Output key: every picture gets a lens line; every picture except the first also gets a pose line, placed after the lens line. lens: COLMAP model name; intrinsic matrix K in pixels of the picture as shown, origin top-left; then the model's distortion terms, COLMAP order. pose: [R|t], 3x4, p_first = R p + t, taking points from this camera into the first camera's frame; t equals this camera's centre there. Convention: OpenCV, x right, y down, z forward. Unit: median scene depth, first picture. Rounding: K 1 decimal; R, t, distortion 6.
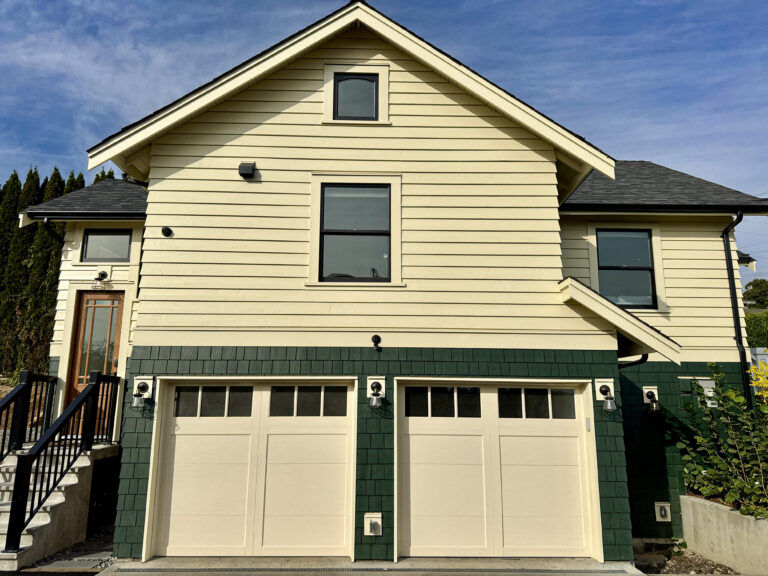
lens RADIAL K [[544.1, 0, 383.9], [0, 544.1, 283.9], [0, 0, 1]] dist [0.066584, -0.004275]
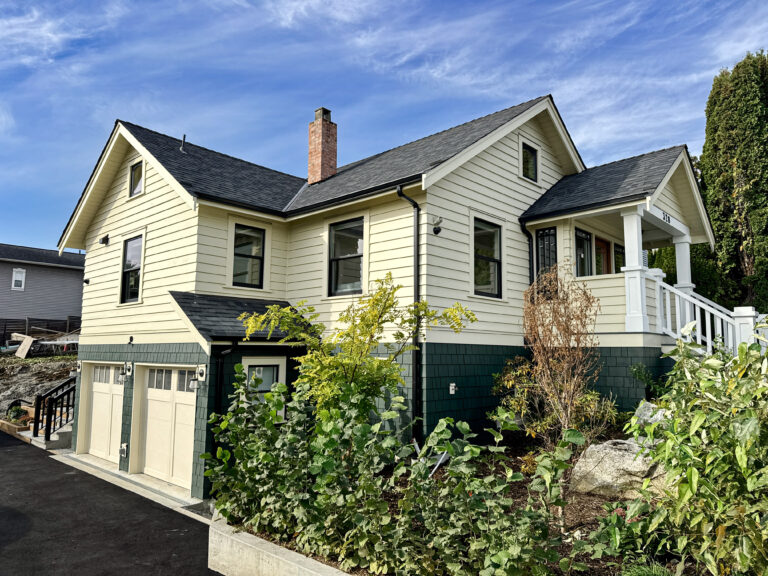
lens RADIAL K [[544.1, 0, 384.2], [0, 544.1, 291.9], [0, 0, 1]] dist [0.066584, -0.004275]
pose [[0.709250, -0.082708, -0.700088, 1.218484], [0.134955, 0.990656, 0.019687, 0.026739], [0.691918, -0.108443, 0.713785, 0.286829]]
